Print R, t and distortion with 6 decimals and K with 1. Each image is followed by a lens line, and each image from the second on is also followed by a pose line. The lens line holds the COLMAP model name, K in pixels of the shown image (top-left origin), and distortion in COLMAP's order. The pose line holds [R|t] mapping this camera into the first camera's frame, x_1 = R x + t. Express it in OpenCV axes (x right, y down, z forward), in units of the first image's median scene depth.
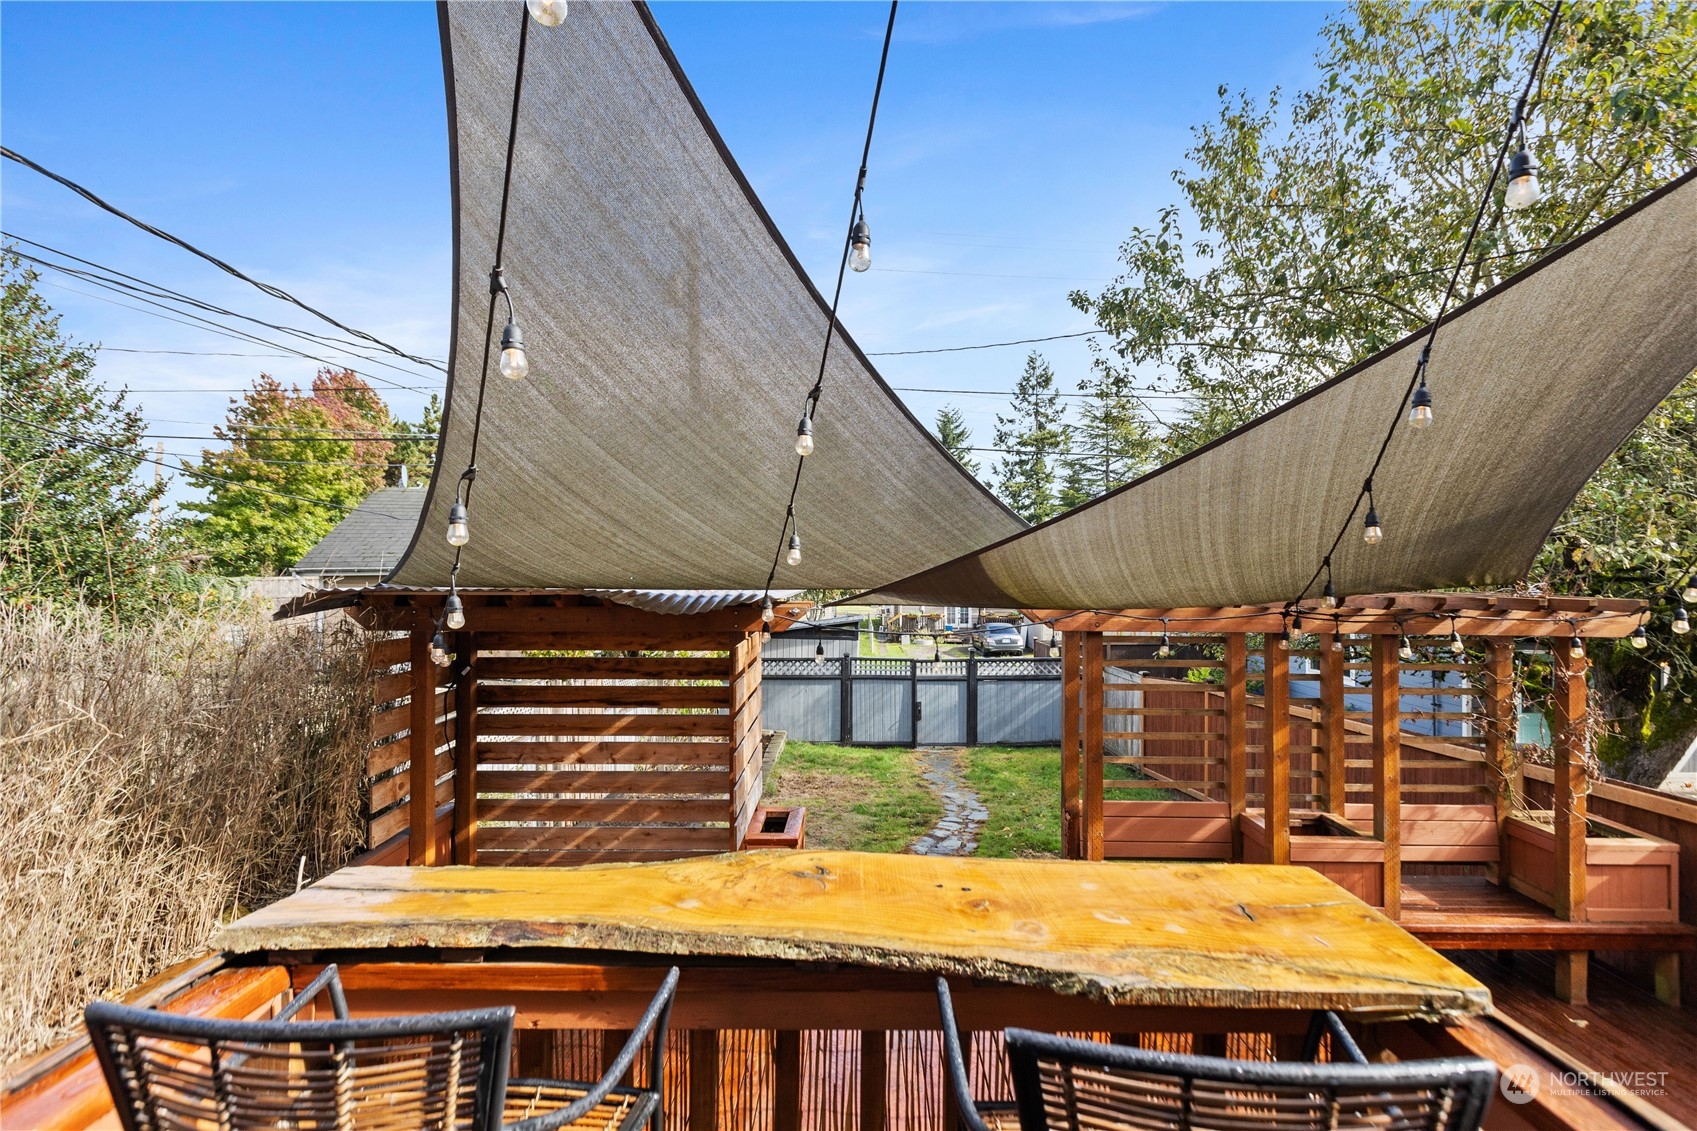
lens RADIAL K [[750.7, 0, 844.9], [0, 750.7, 543.0], [0, 0, 1]] dist [0.003864, 0.000117]
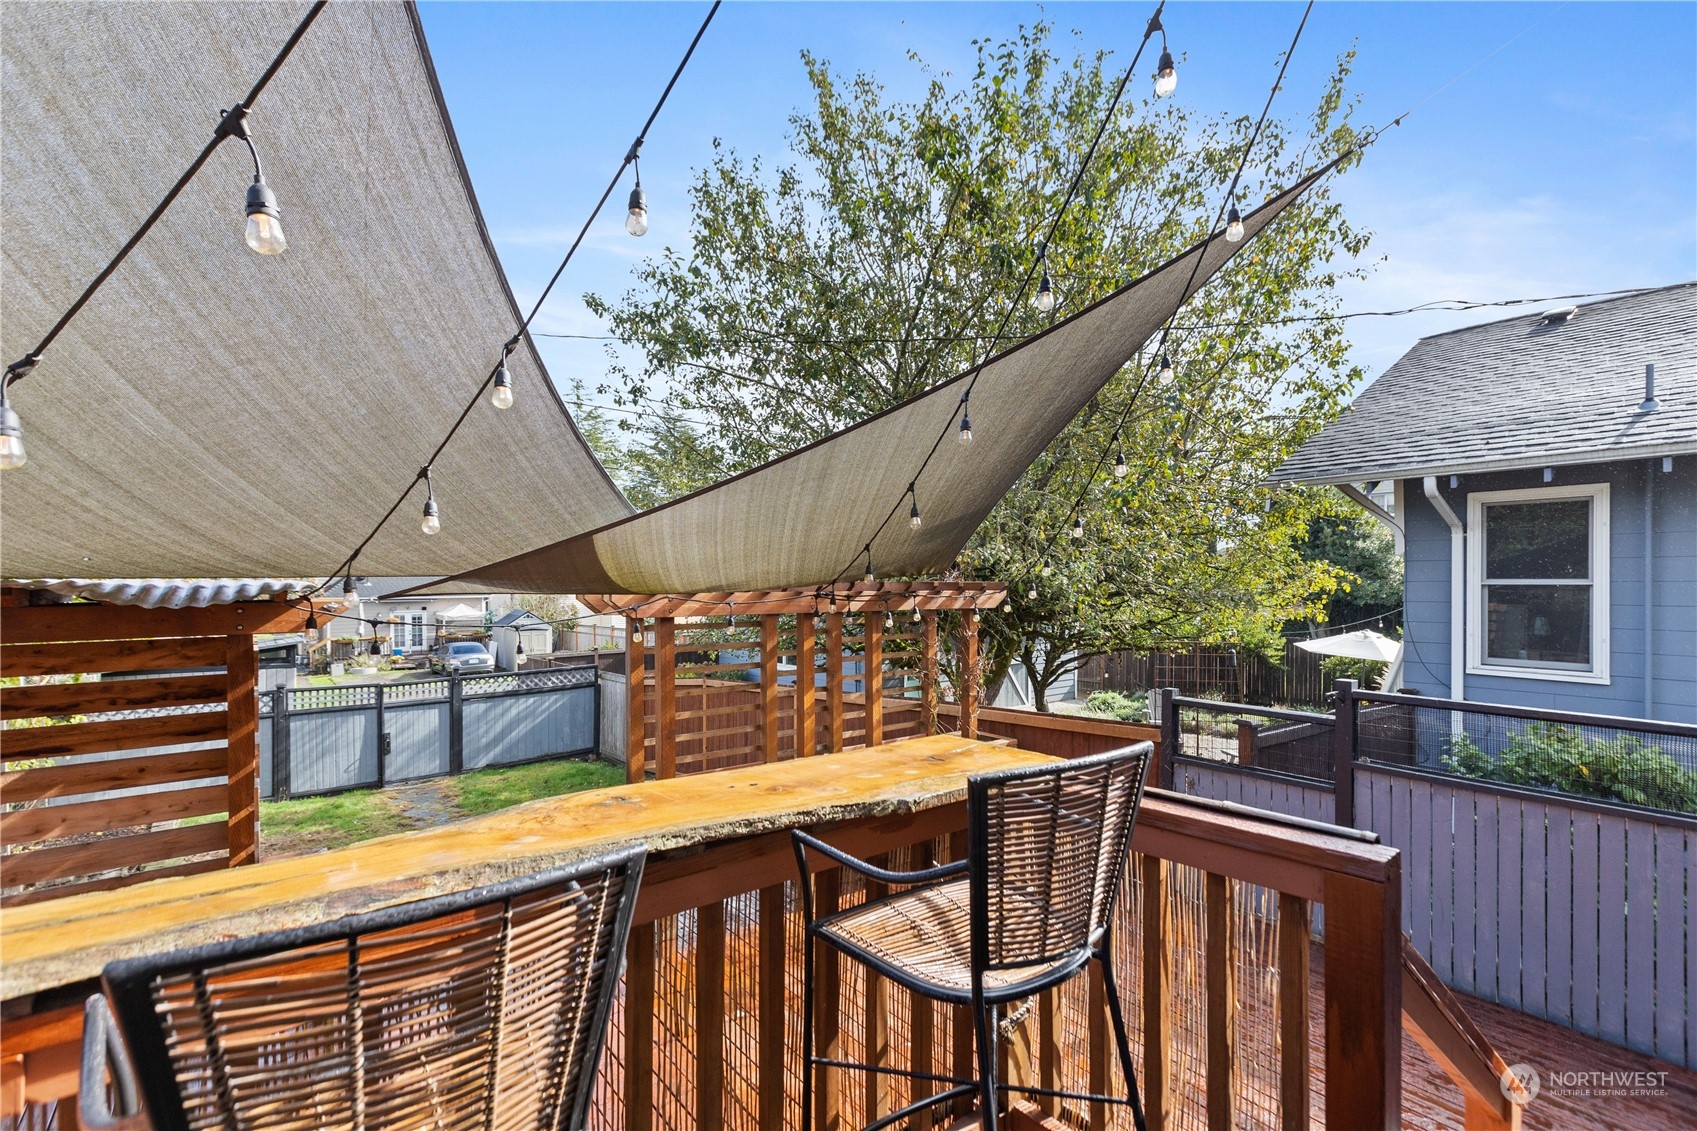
lens RADIAL K [[763.2, 0, 847.1], [0, 763.2, 559.2], [0, 0, 1]] dist [0.001997, 0.000495]
pose [[0.782432, 0.009945, 0.622656, -0.128689], [-0.012766, 0.999919, 0.000070, 0.027757], [-0.622605, -0.008004, 0.782495, -0.008606]]
